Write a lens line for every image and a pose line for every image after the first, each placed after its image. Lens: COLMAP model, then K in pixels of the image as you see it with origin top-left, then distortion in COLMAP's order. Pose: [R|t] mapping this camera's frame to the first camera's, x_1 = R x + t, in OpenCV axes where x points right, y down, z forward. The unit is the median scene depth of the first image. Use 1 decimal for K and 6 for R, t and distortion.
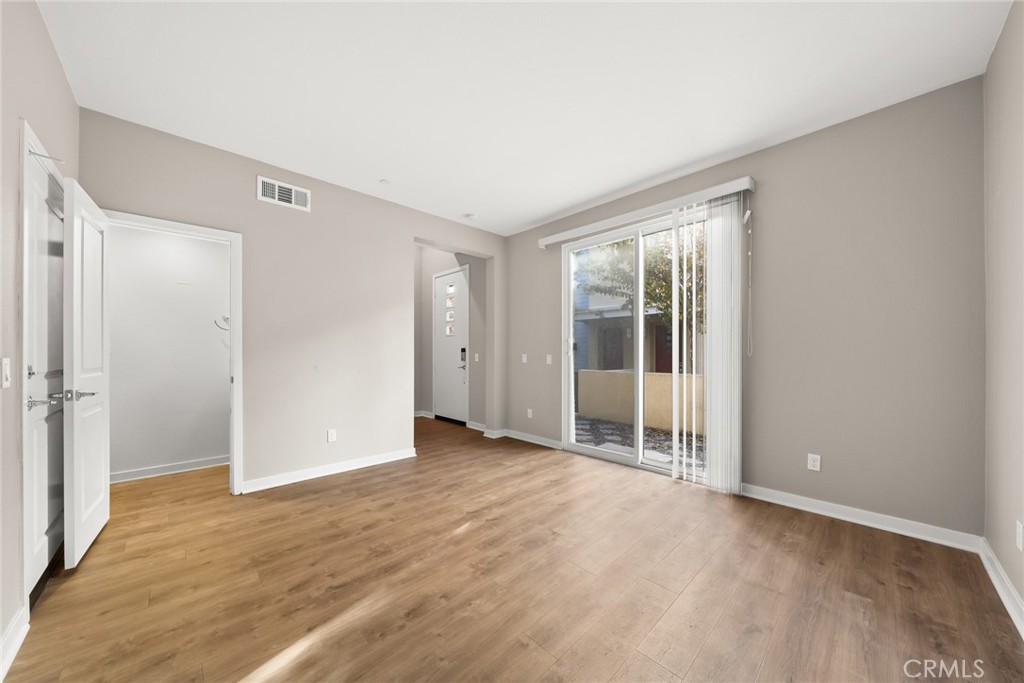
lens RADIAL K [[350.2, 0, 507.9], [0, 350.2, 351.3], [0, 0, 1]] dist [-0.002315, -0.000487]
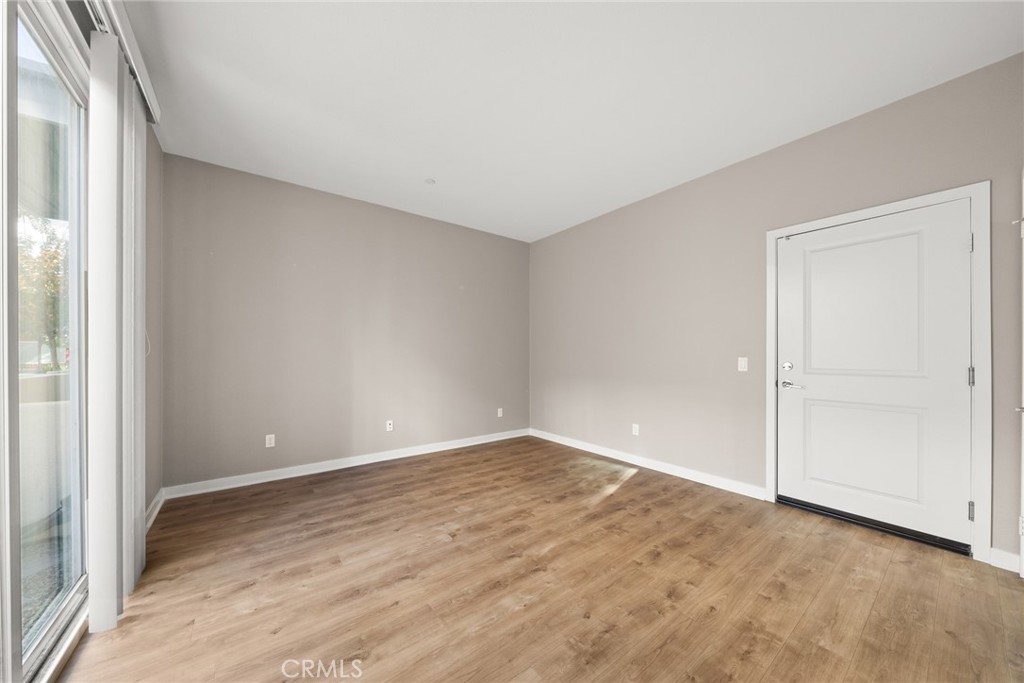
lens RADIAL K [[350.2, 0, 507.9], [0, 350.2, 351.3], [0, 0, 1]] dist [-0.002315, -0.000487]
pose [[-0.993376, -0.000298, 0.114908, -0.137532], [-0.002003, 0.999890, -0.014723, 0.008754], [-0.114891, -0.014855, -0.993267, 1.996380]]
